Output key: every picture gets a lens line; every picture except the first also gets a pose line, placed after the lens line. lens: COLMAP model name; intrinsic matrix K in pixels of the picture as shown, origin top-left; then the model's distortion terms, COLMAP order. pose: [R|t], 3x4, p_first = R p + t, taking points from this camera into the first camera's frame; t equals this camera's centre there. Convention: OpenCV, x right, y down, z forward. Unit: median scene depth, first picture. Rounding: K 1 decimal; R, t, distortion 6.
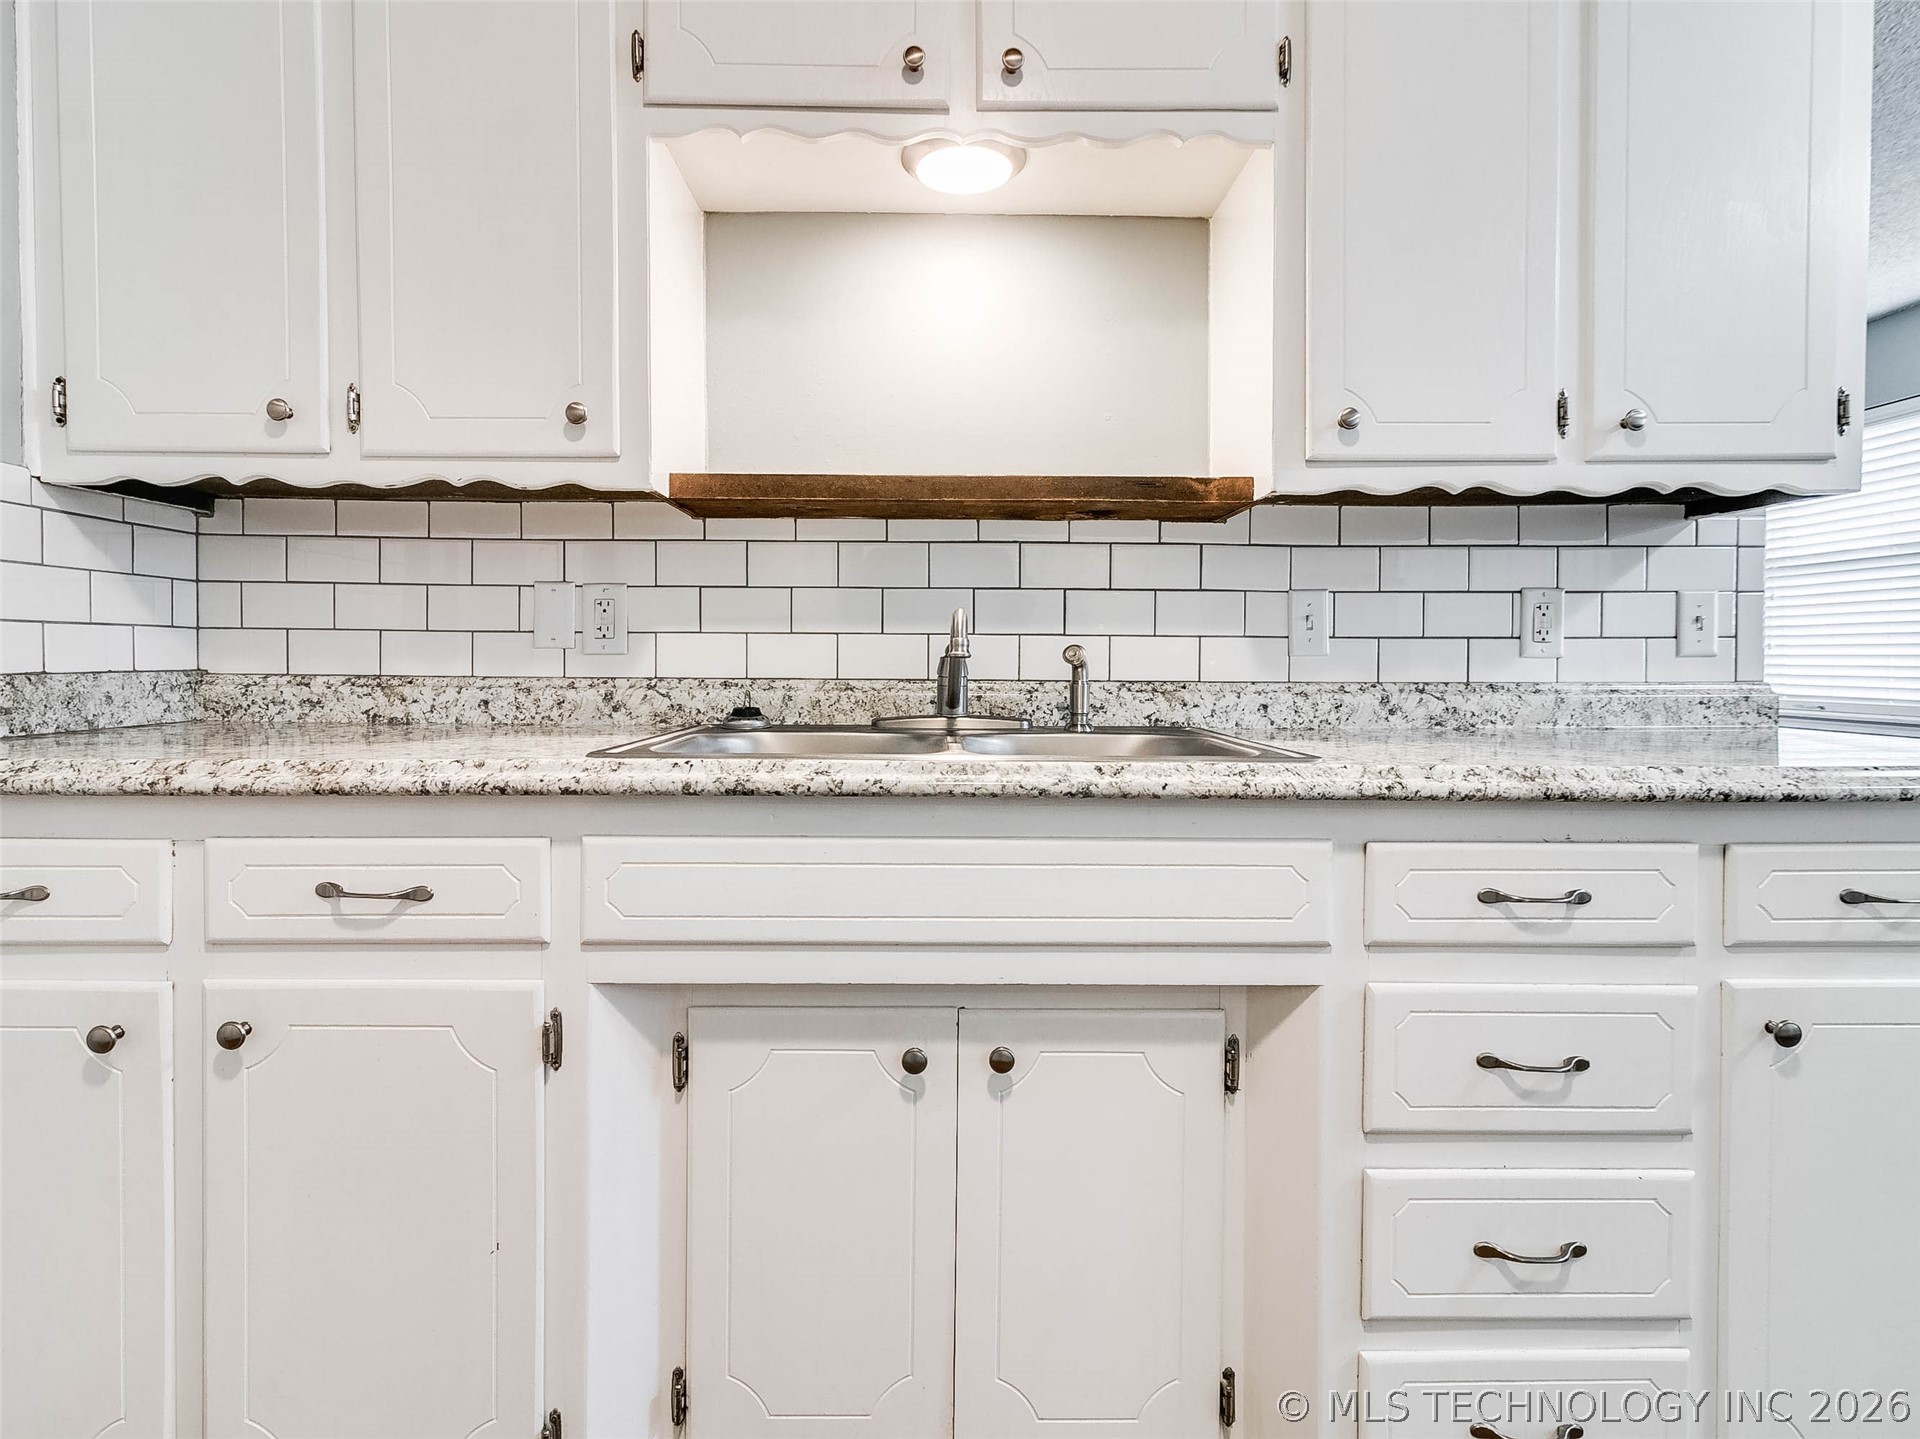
lens RADIAL K [[988.9, 0, 950.0], [0, 988.9, 678.1], [0, 0, 1]] dist [0.001020, -0.000385]
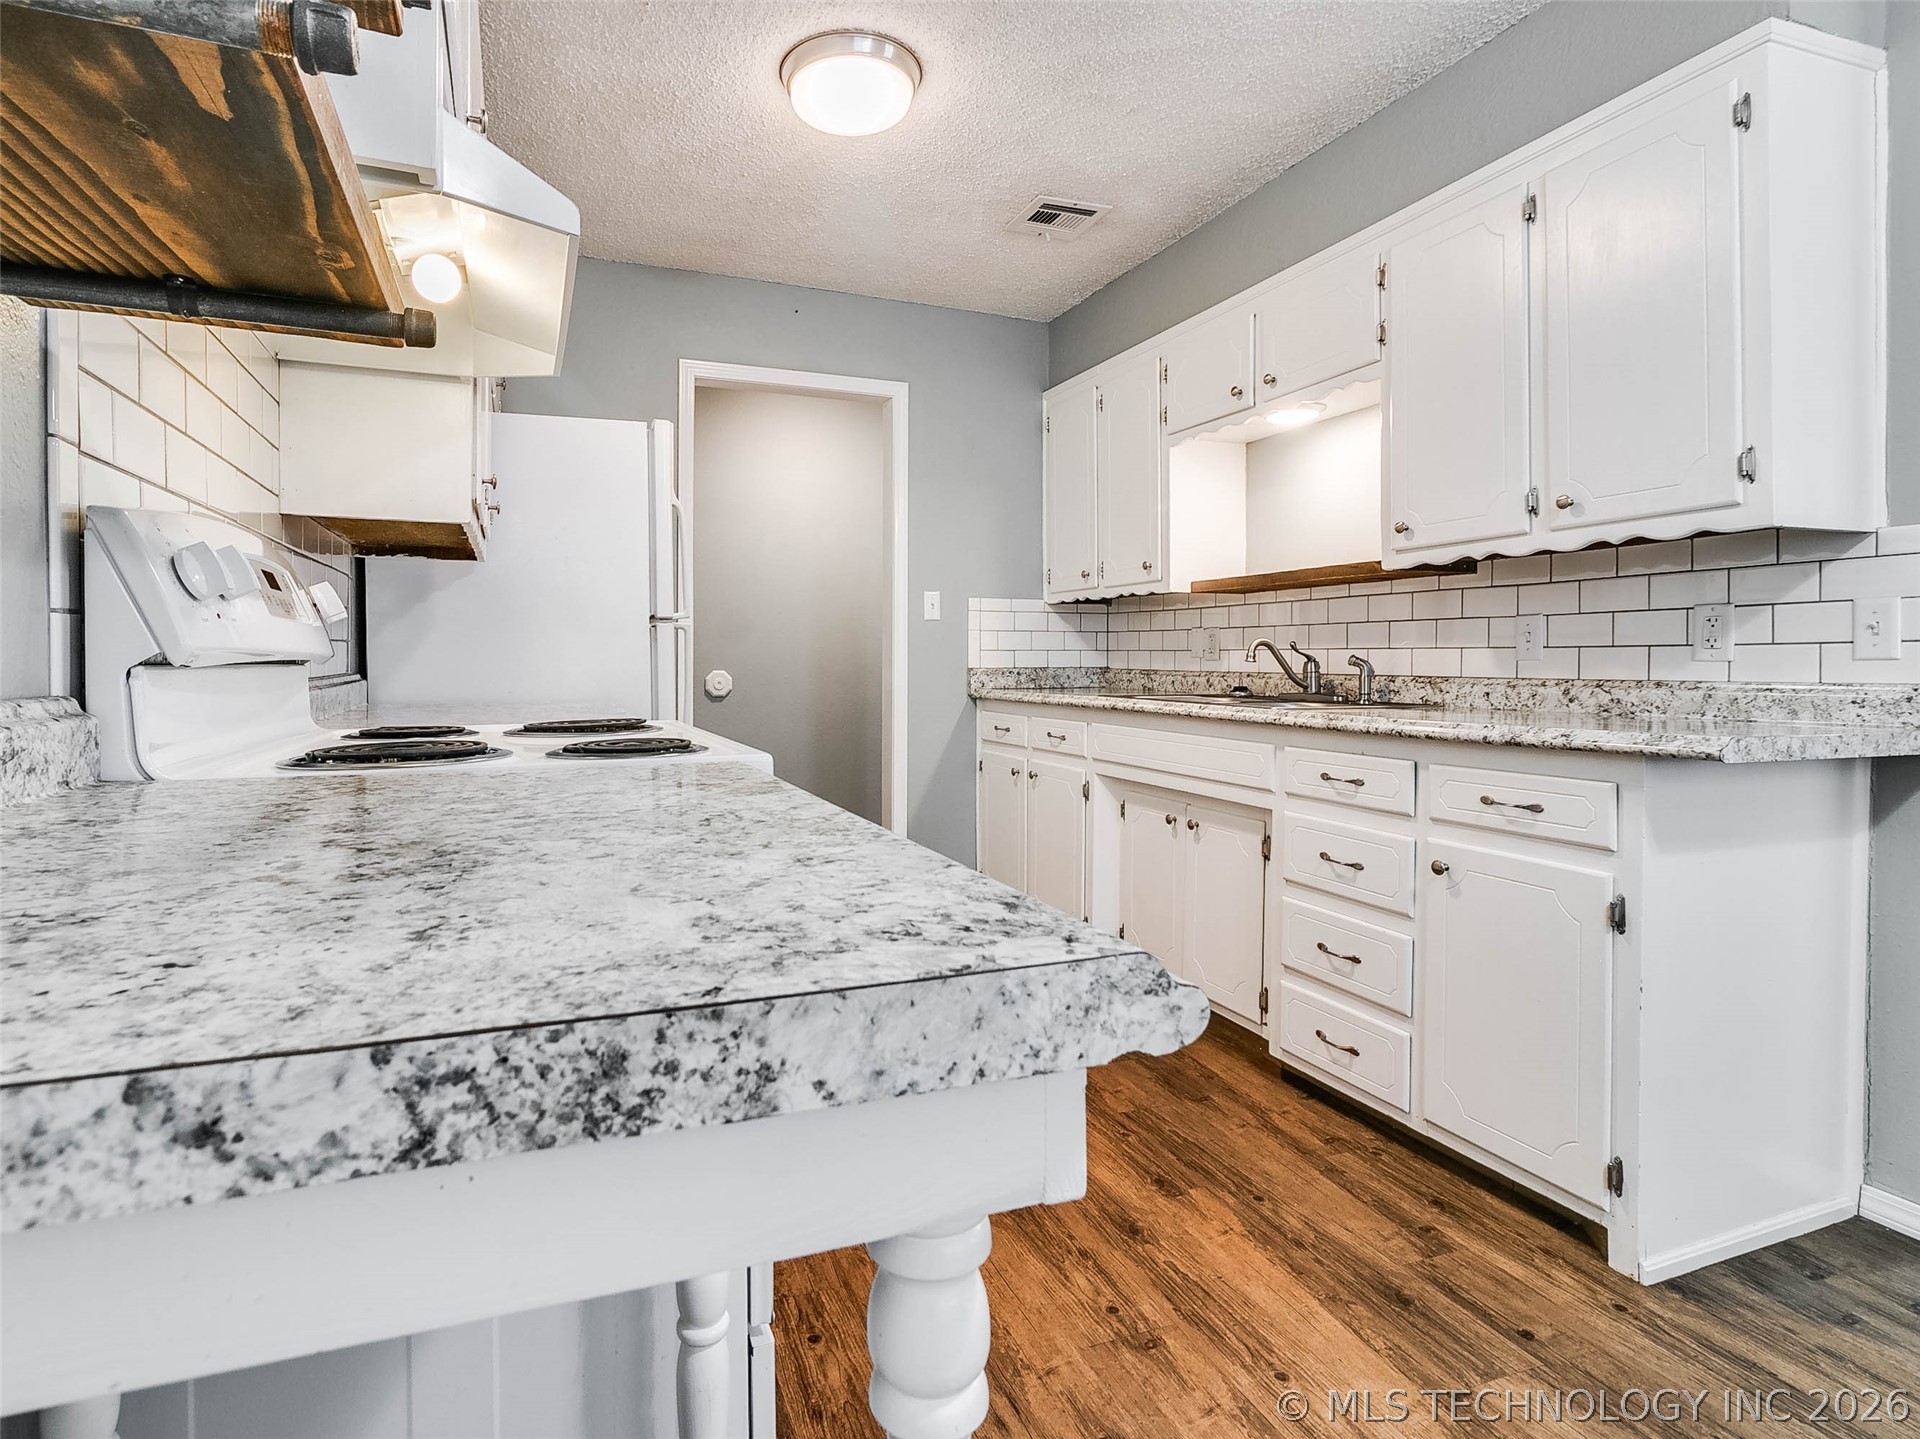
lens RADIAL K [[996.1, 0, 890.5], [0, 996.1, 670.0], [0, 0, 1]] dist [0.001264, -0.000781]
pose [[0.332907, 0.006078, -0.942940, 1.615739], [-0.018705, 0.999825, -0.000159, 0.010649], [0.942774, 0.017691, 0.332962, -0.409105]]
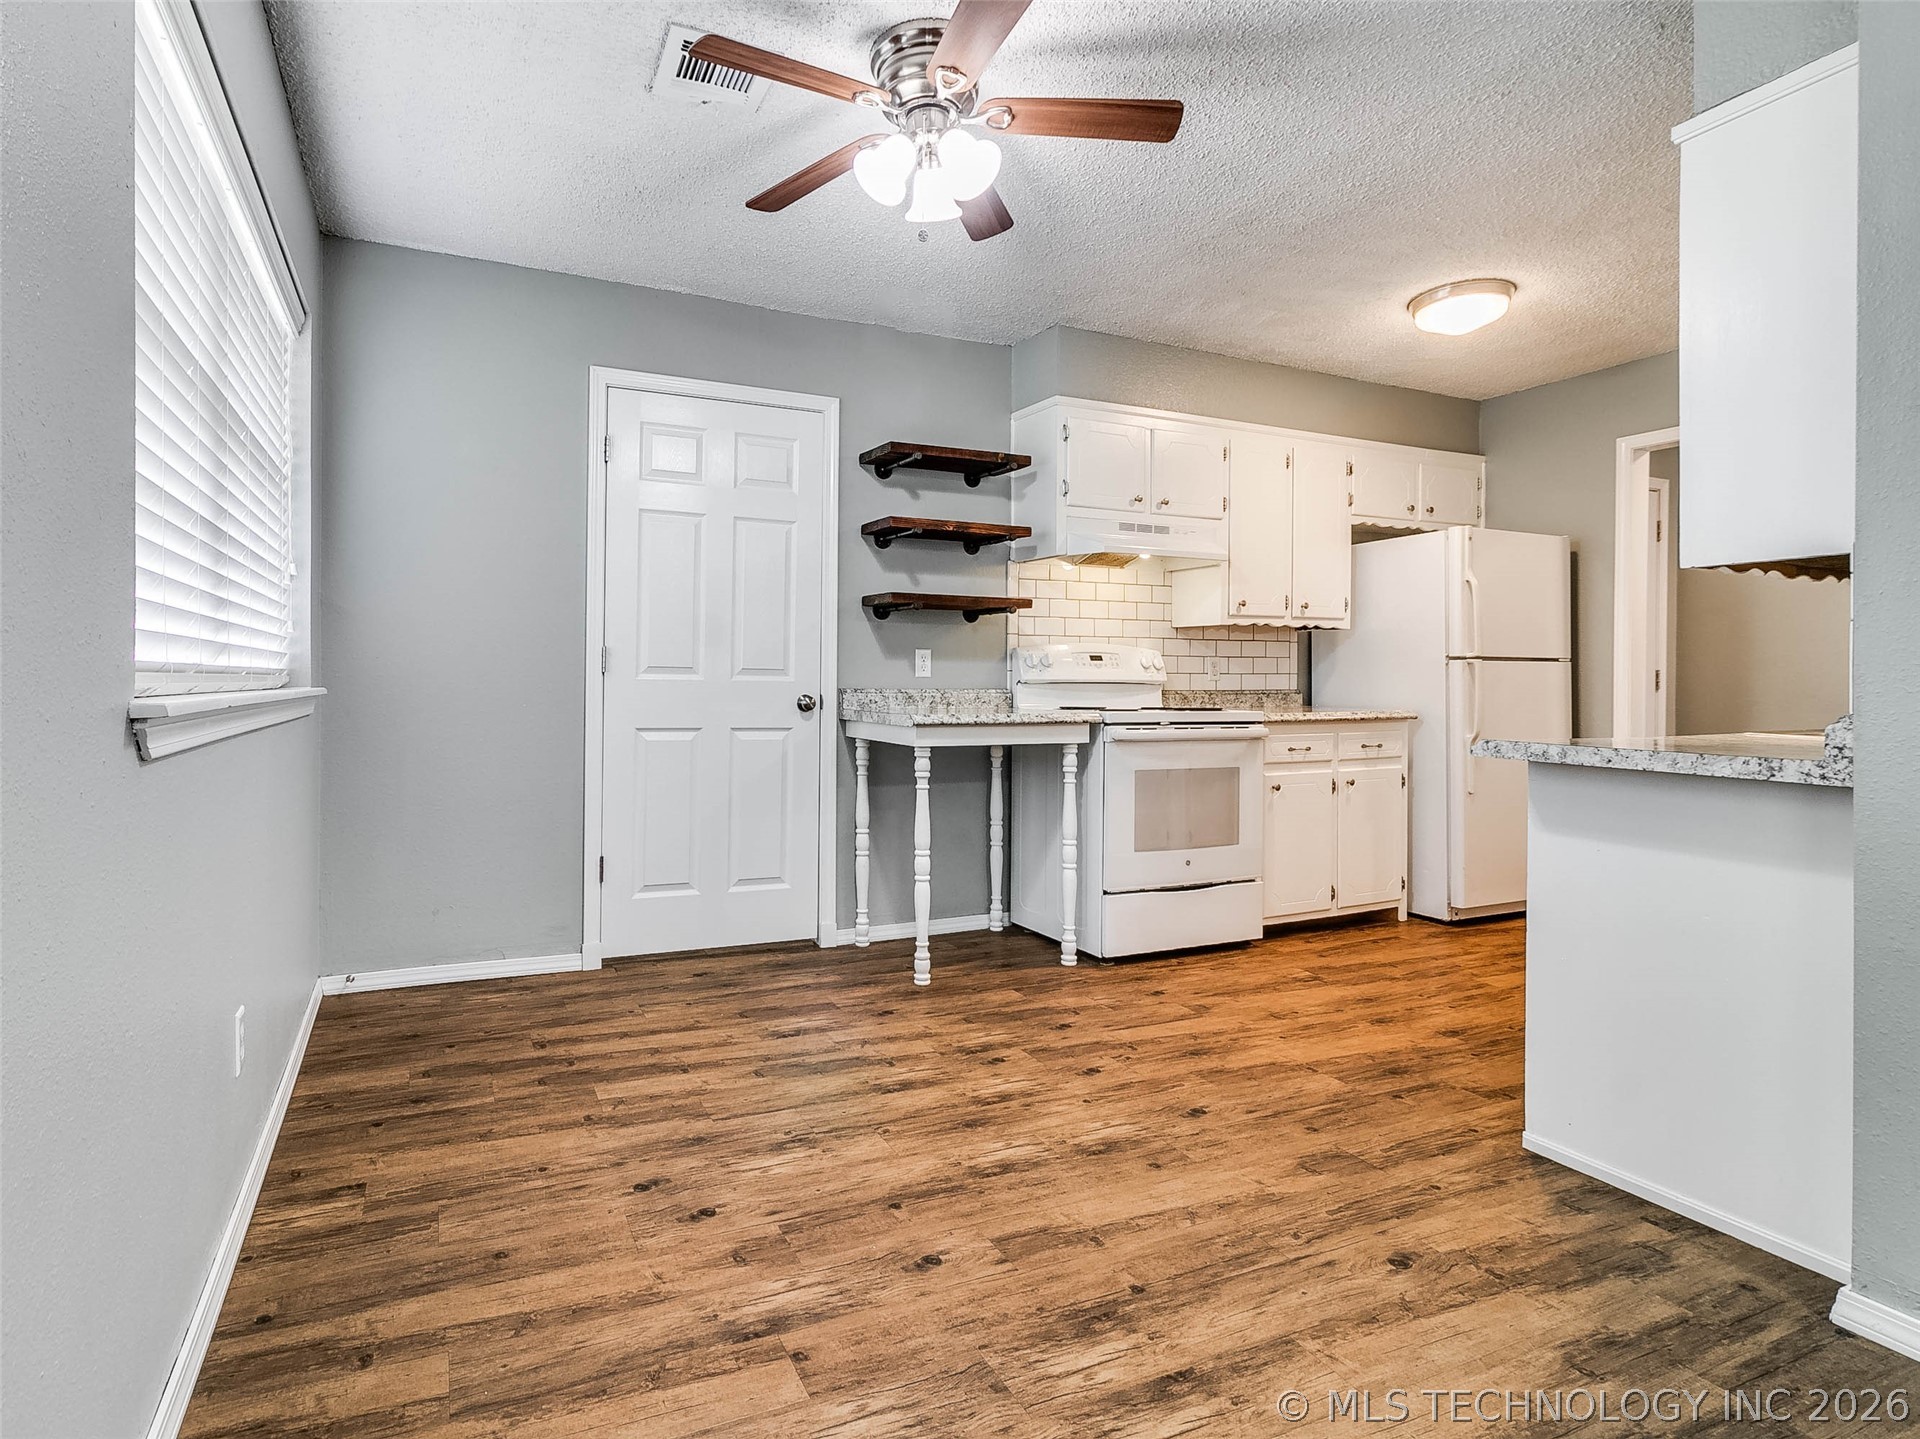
lens RADIAL K [[989.8, 0, 867.5], [0, 989.8, 679.1], [0, 0, 1]] dist [0.002000, -0.000056]
pose [[-0.916984, -0.009556, -0.398809, 2.361164], [-0.018205, 0.999674, 0.017905, -0.035327], [0.398508, 0.023679, -0.916859, 1.710376]]
